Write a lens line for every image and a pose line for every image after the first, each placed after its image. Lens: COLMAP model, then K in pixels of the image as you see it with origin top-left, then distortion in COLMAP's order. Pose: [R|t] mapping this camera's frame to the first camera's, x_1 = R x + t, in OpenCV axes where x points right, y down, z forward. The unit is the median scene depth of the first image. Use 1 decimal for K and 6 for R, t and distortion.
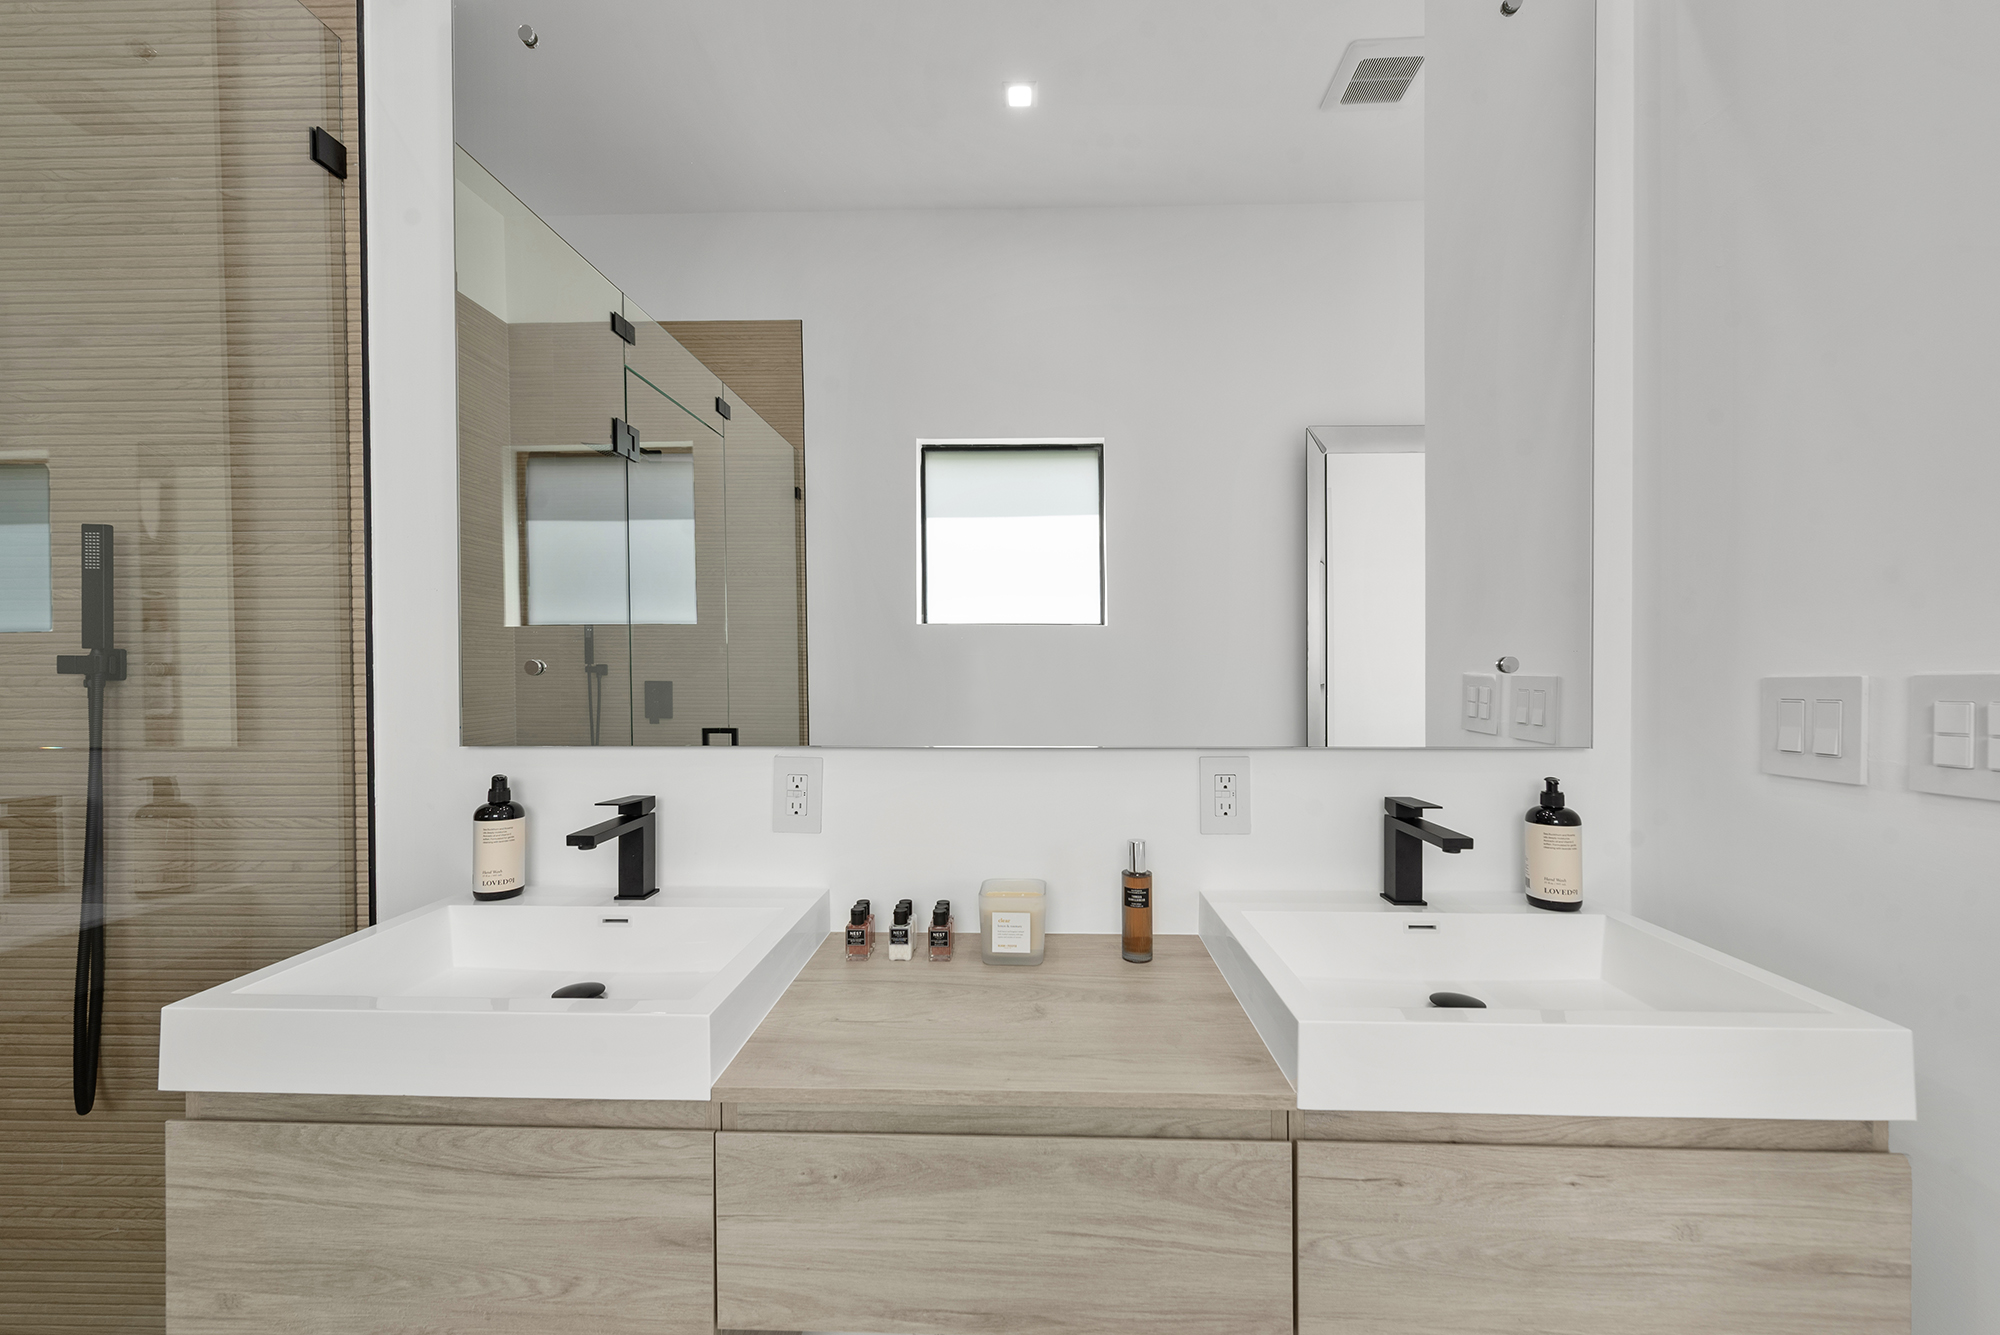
lens RADIAL K [[786.2, 0, 1004.9], [0, 786.2, 677.2], [0, 0, 1]] dist [0.003415, -0.000331]
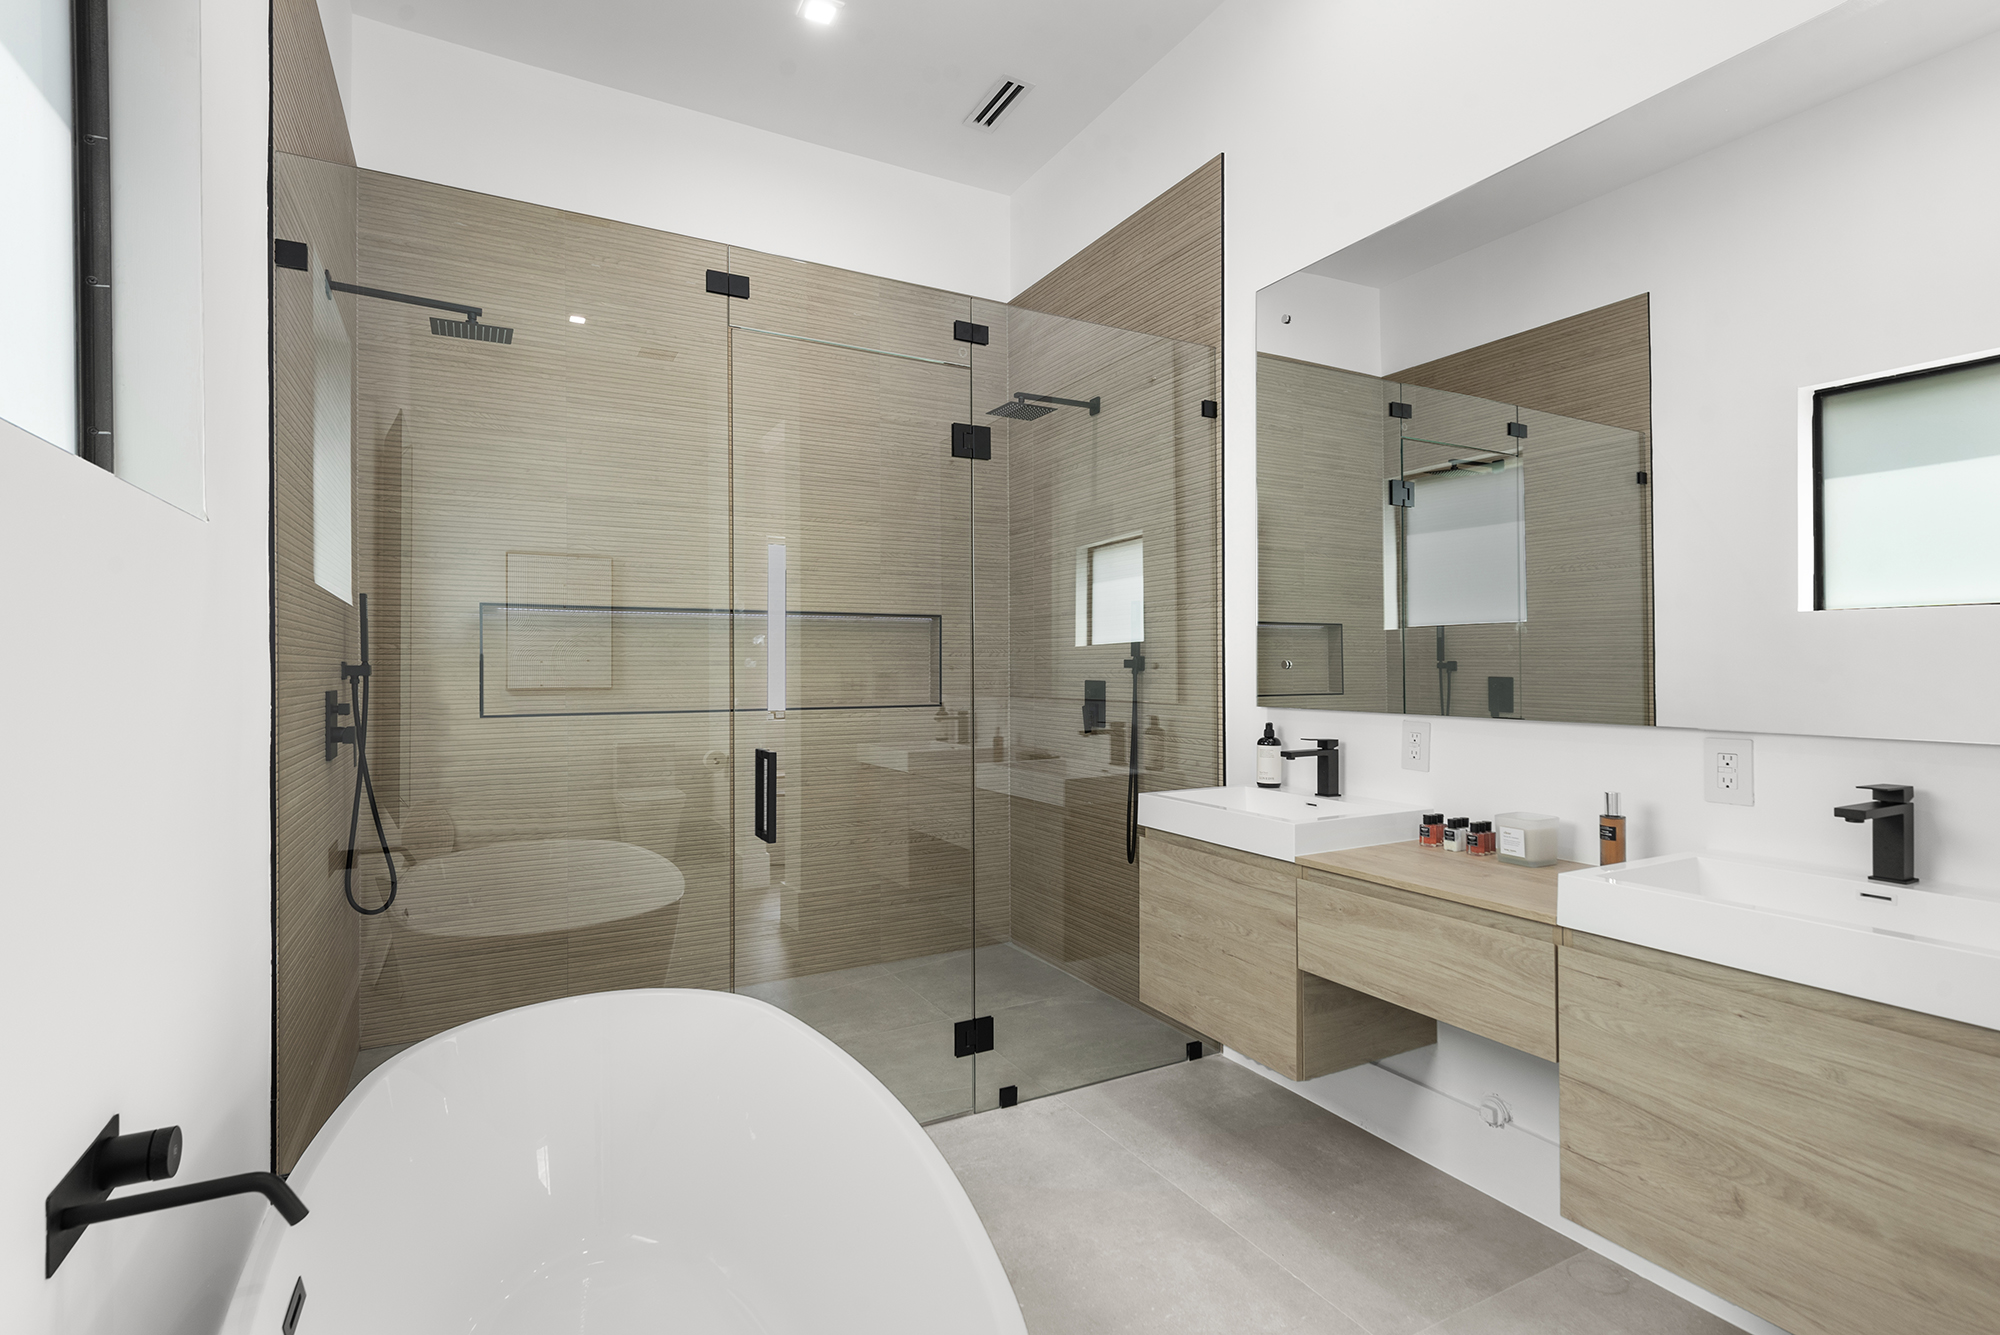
lens RADIAL K [[943.0, 0, 1000.0], [0, 943.0, 667.5], [0, 0, 1]] dist [0.003767, 0.000136]
pose [[0.503314, 0.001005, -0.864103, 0.966140], [-0.008127, 0.999961, -0.003572, 0.007592], [0.864065, 0.008820, 0.503303, -0.675497]]
